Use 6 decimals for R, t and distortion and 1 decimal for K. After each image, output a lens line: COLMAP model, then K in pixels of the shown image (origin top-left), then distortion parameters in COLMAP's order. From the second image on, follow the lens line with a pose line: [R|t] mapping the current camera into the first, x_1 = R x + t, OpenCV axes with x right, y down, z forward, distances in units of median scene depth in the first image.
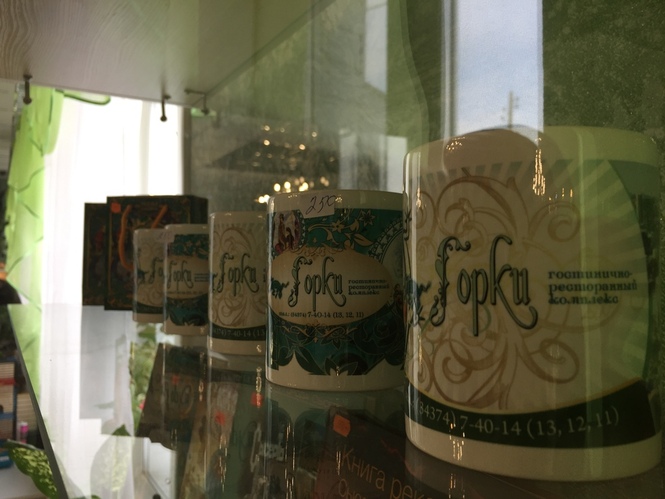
lens RADIAL K [[568.1, 0, 332.5], [0, 568.1, 249.5], [0, 0, 1]] dist [-0.005910, -0.005560]
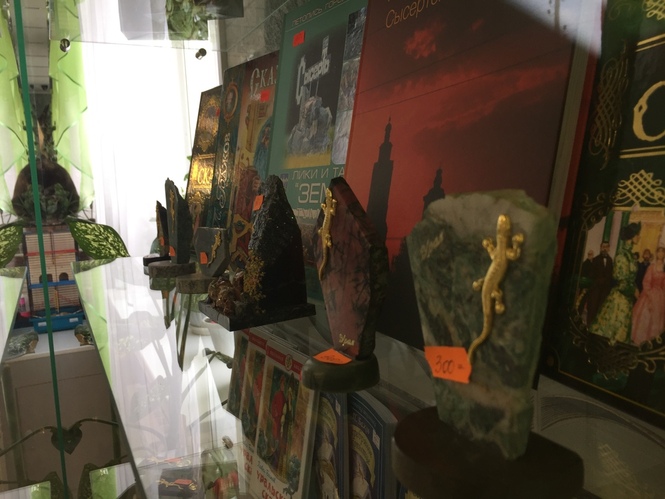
lens RADIAL K [[568.1, 0, 332.5], [0, 568.1, 249.5], [0, 0, 1]] dist [-0.005910, -0.005560]
pose [[0.995335, -0.052972, -0.080636, -0.015881], [0.061968, 0.991604, 0.113499, 0.529427], [0.073946, -0.117966, 0.990261, -0.008275]]
